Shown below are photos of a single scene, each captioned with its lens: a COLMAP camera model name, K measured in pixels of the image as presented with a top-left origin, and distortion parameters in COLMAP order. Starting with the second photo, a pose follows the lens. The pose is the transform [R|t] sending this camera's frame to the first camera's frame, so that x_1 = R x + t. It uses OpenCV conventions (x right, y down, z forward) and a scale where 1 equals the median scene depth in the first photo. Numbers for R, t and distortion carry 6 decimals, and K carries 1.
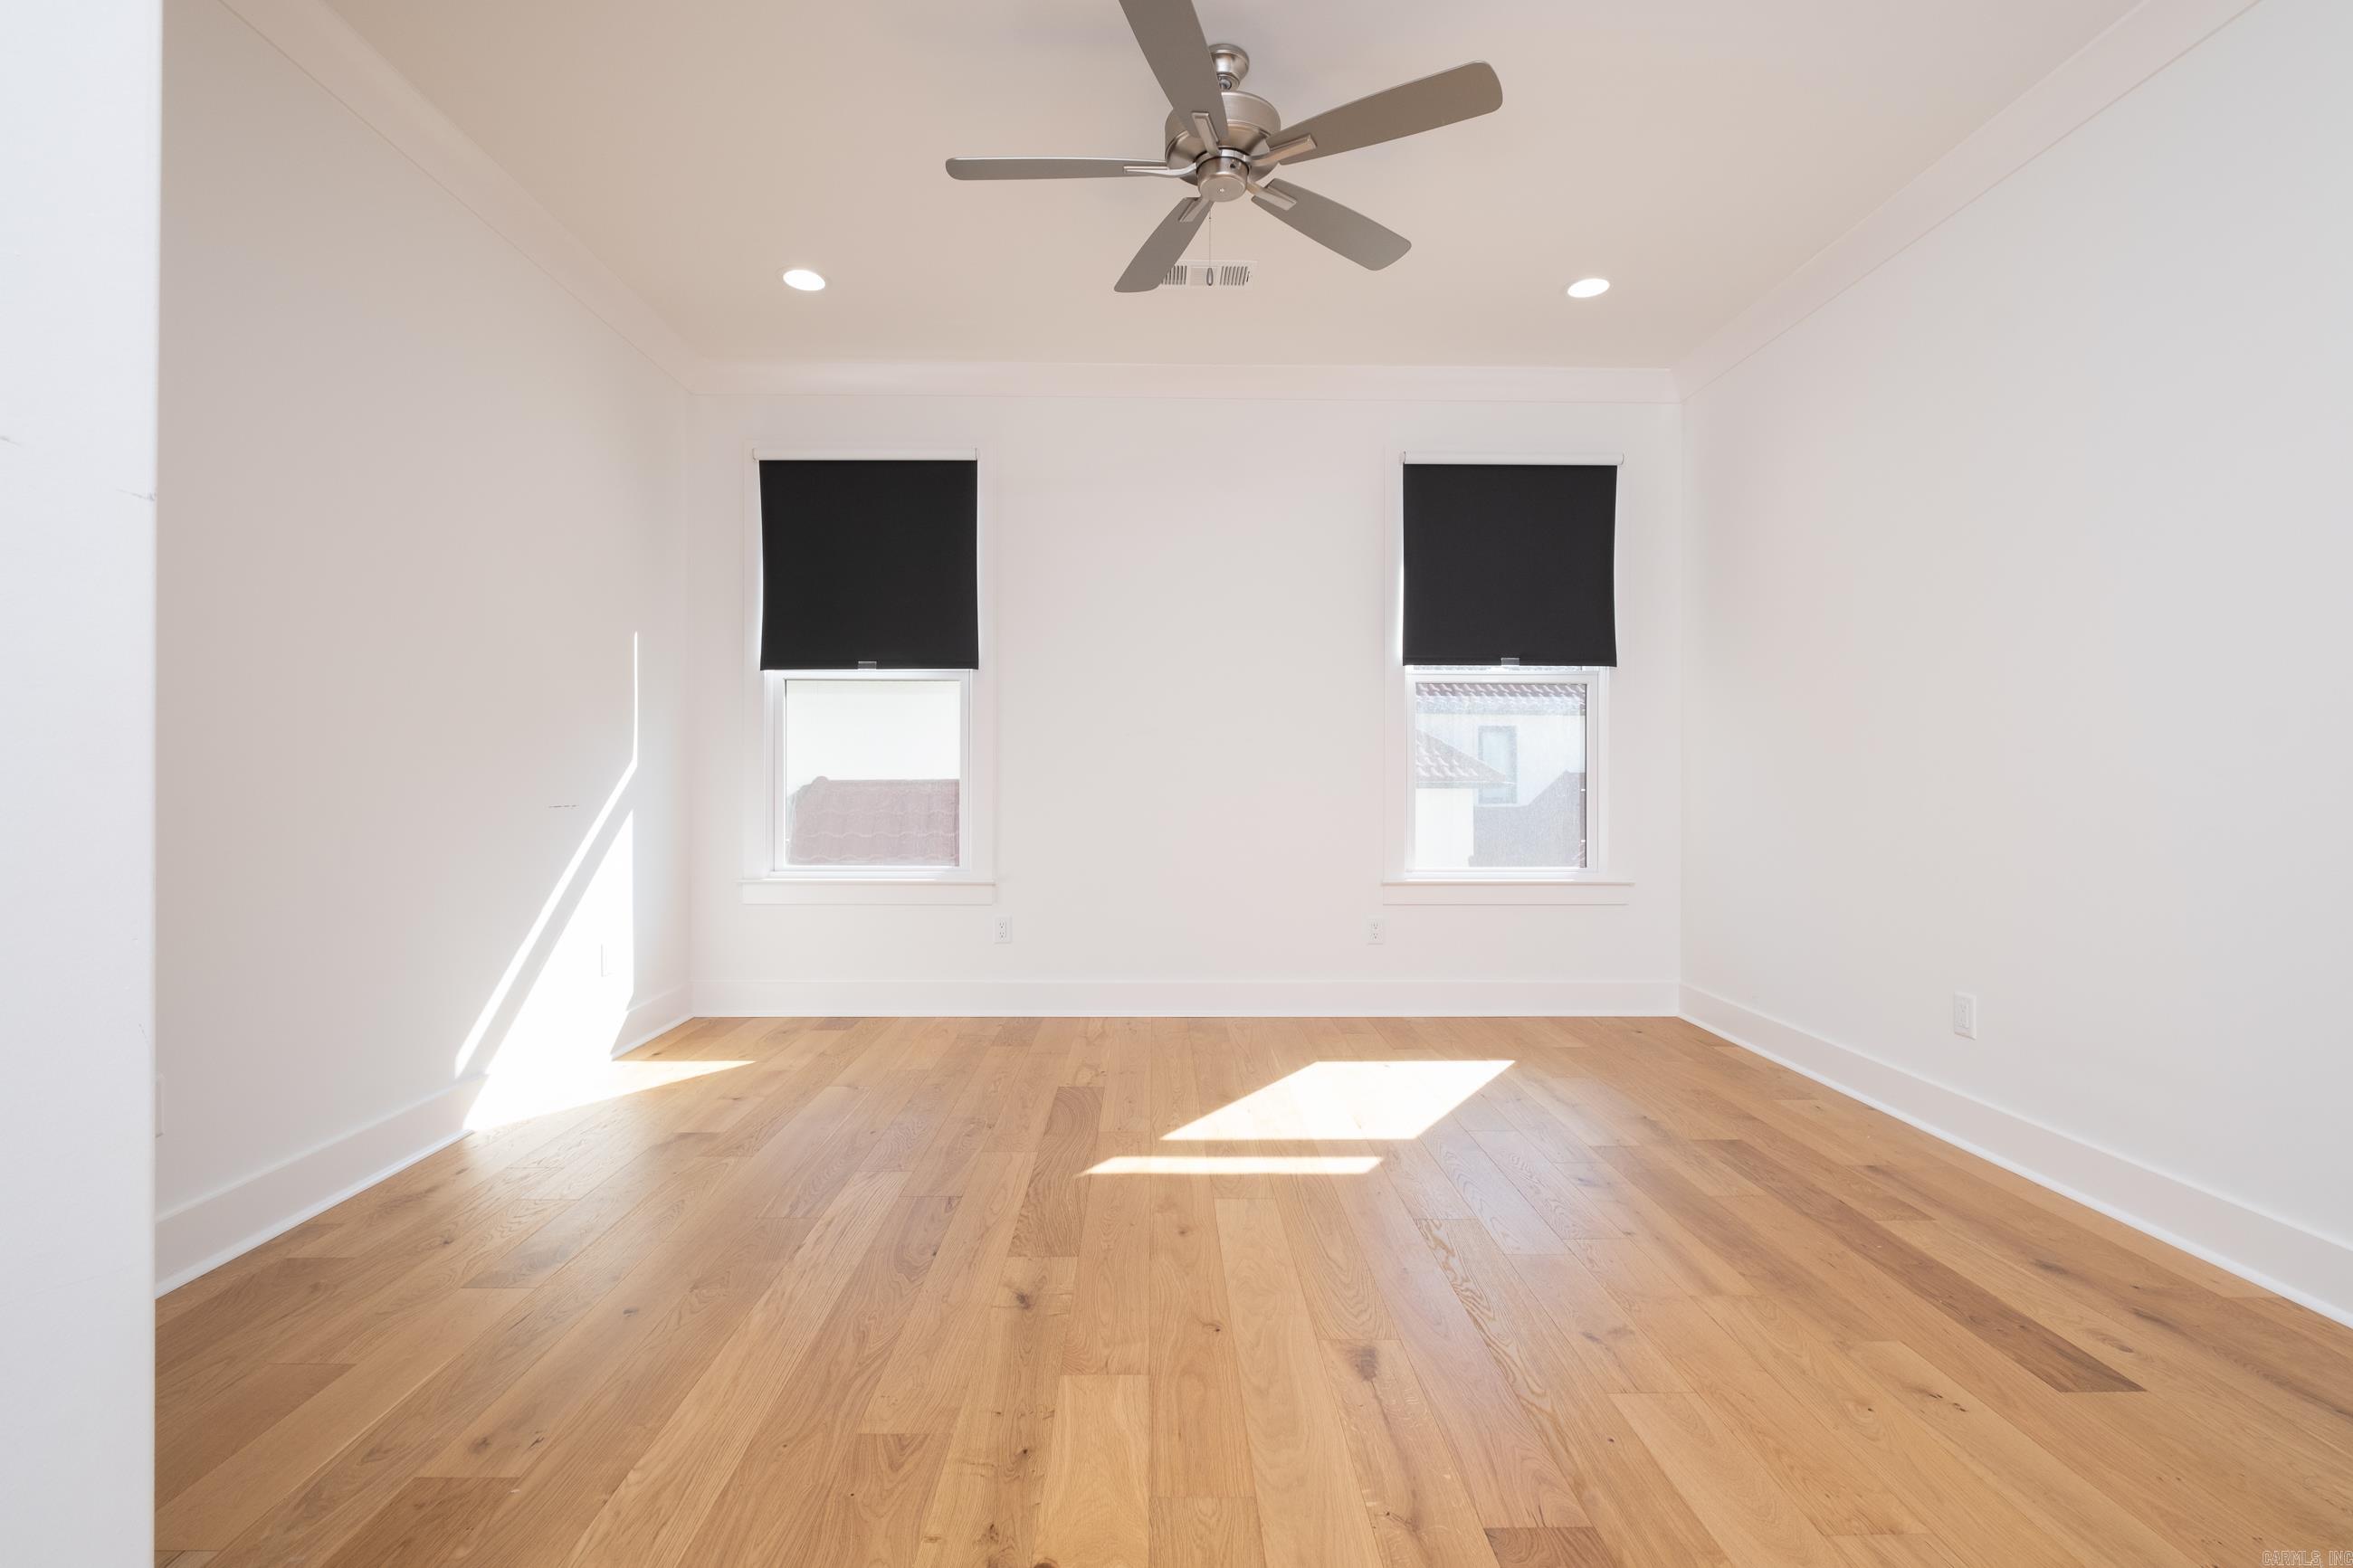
lens RADIAL K [[1043.5, 0, 1181.5], [0, 1043.5, 778.0], [0, 0, 1]] dist [-0.002252, -0.000356]
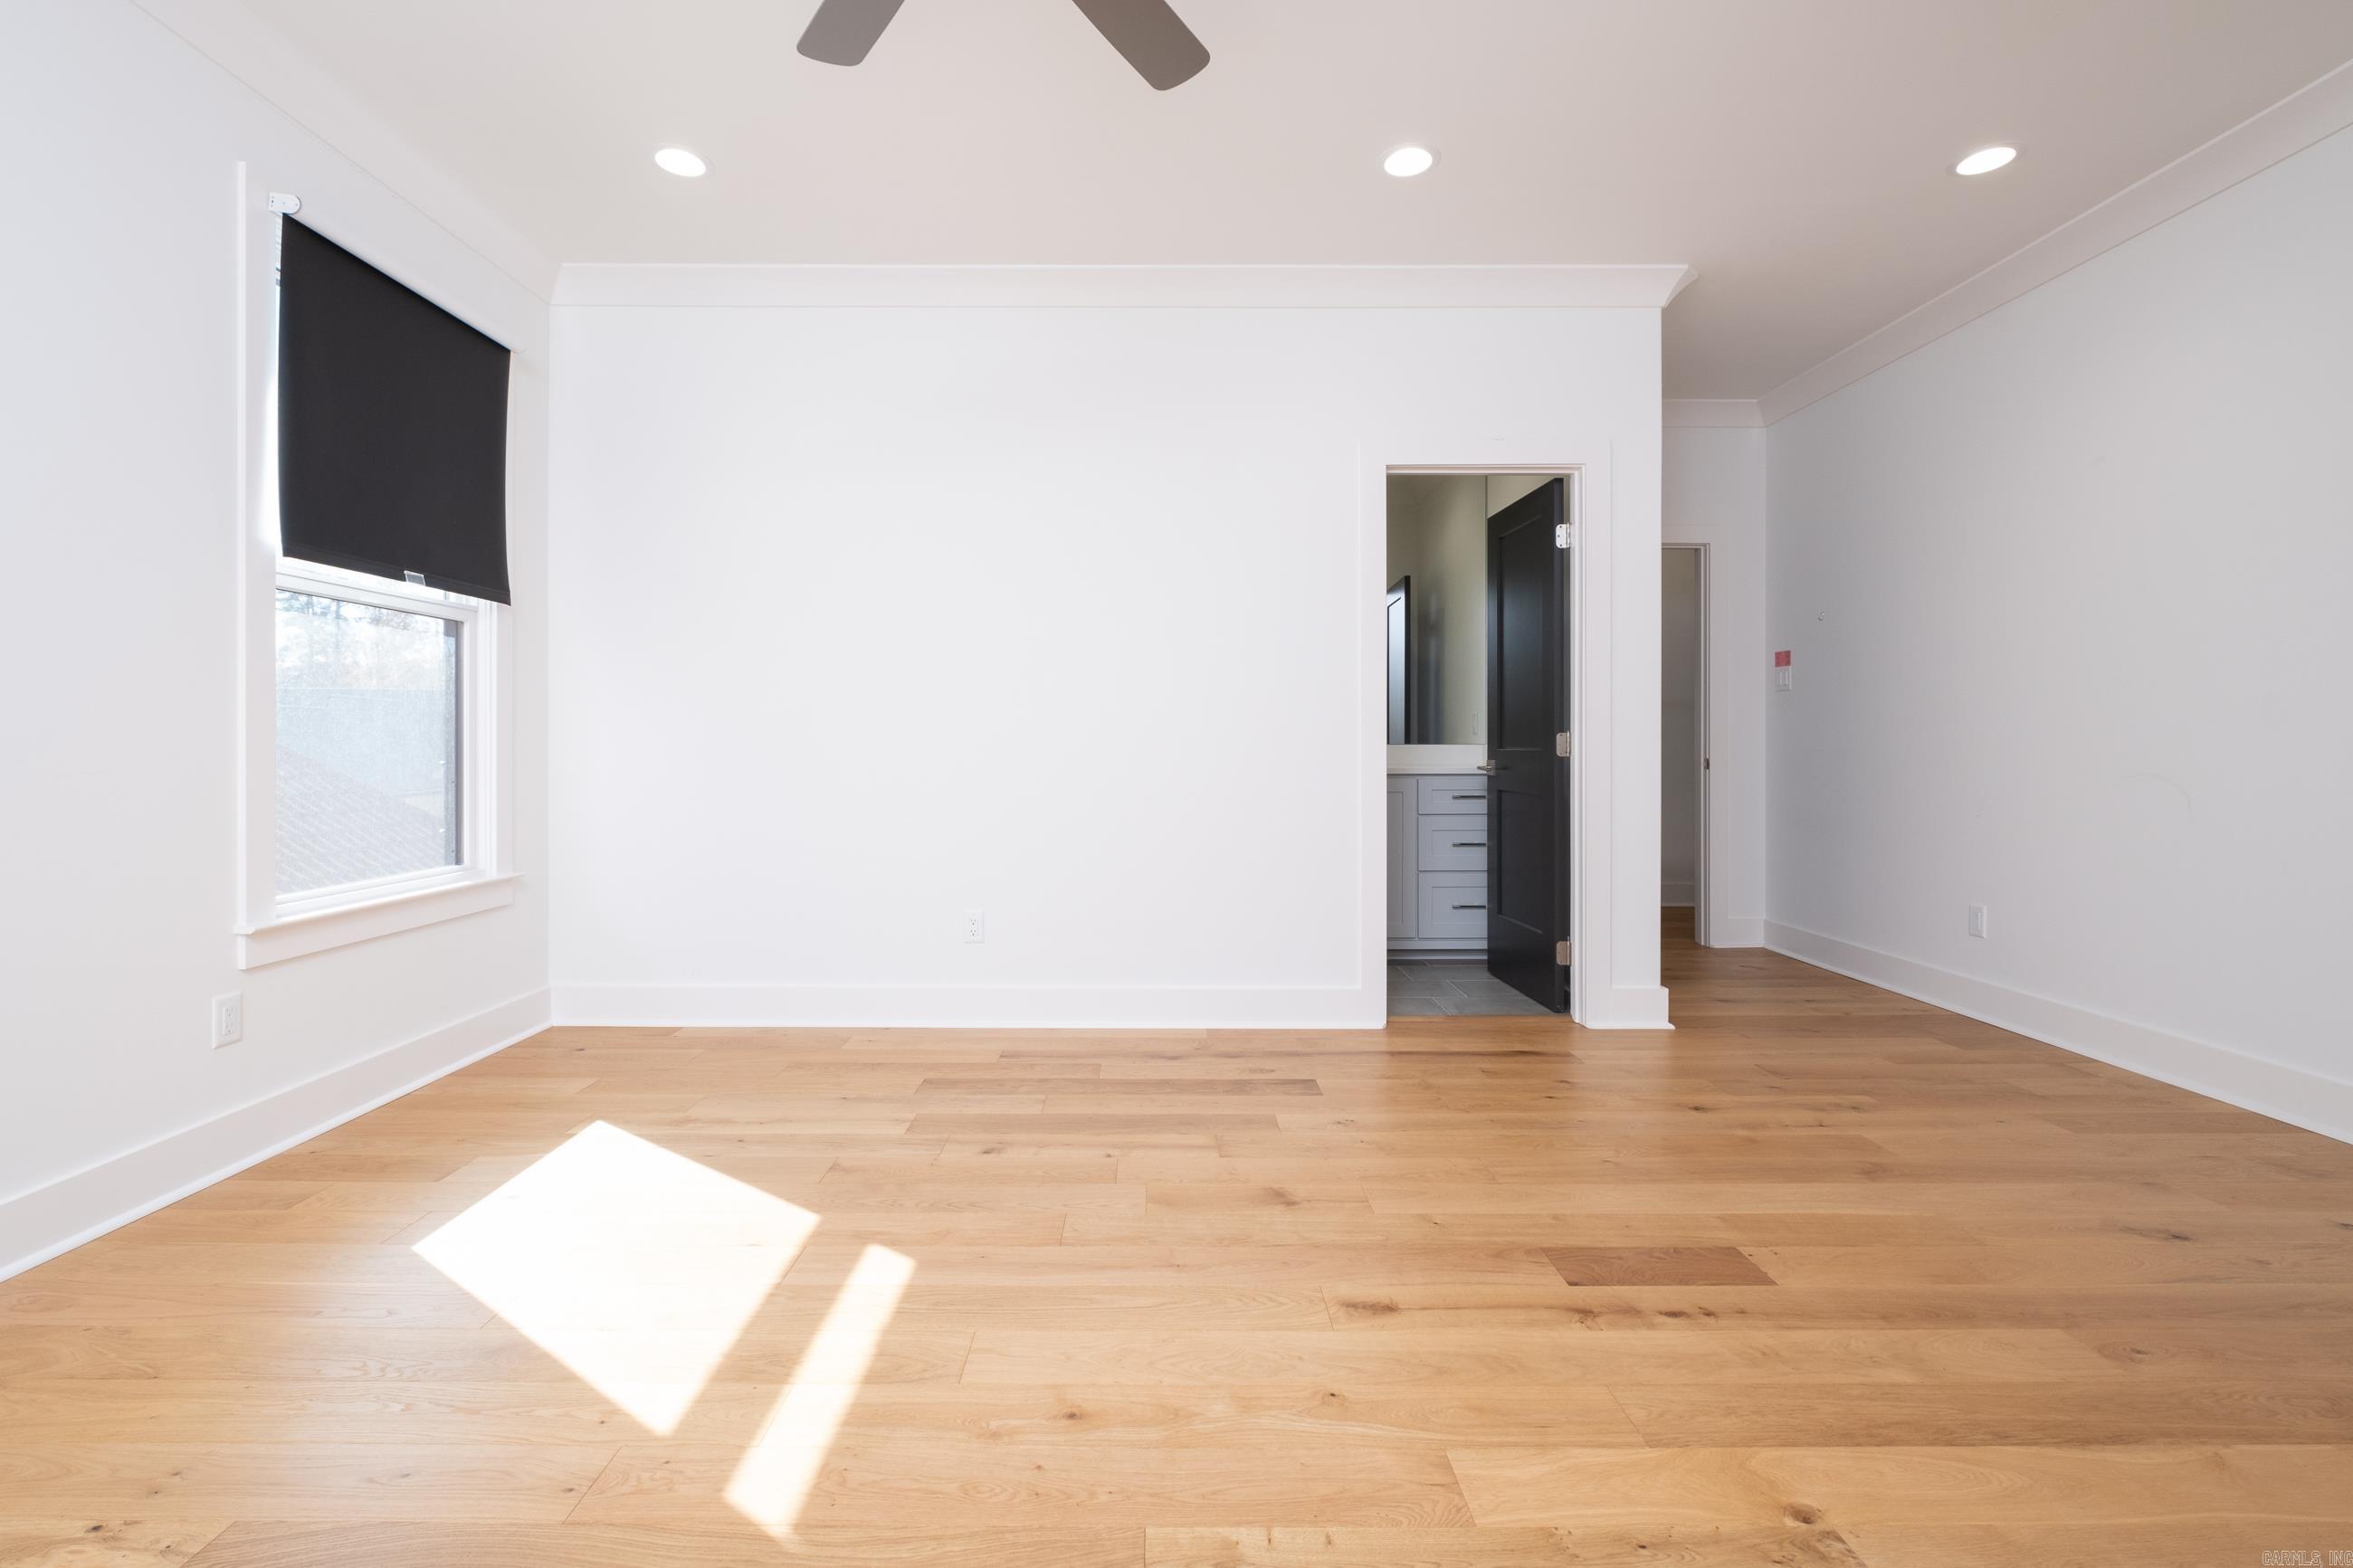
lens RADIAL K [[1029.8, 0, 1142.2], [0, 1029.8, 774.4], [0, 0, 1]] dist [-0.000826, -0.000135]
pose [[0.028946, -0.032566, 0.999050, -0.549791], [0.001361, 0.999469, 0.032540, -0.006261], [-0.999580, 0.000418, 0.028975, 0.776562]]
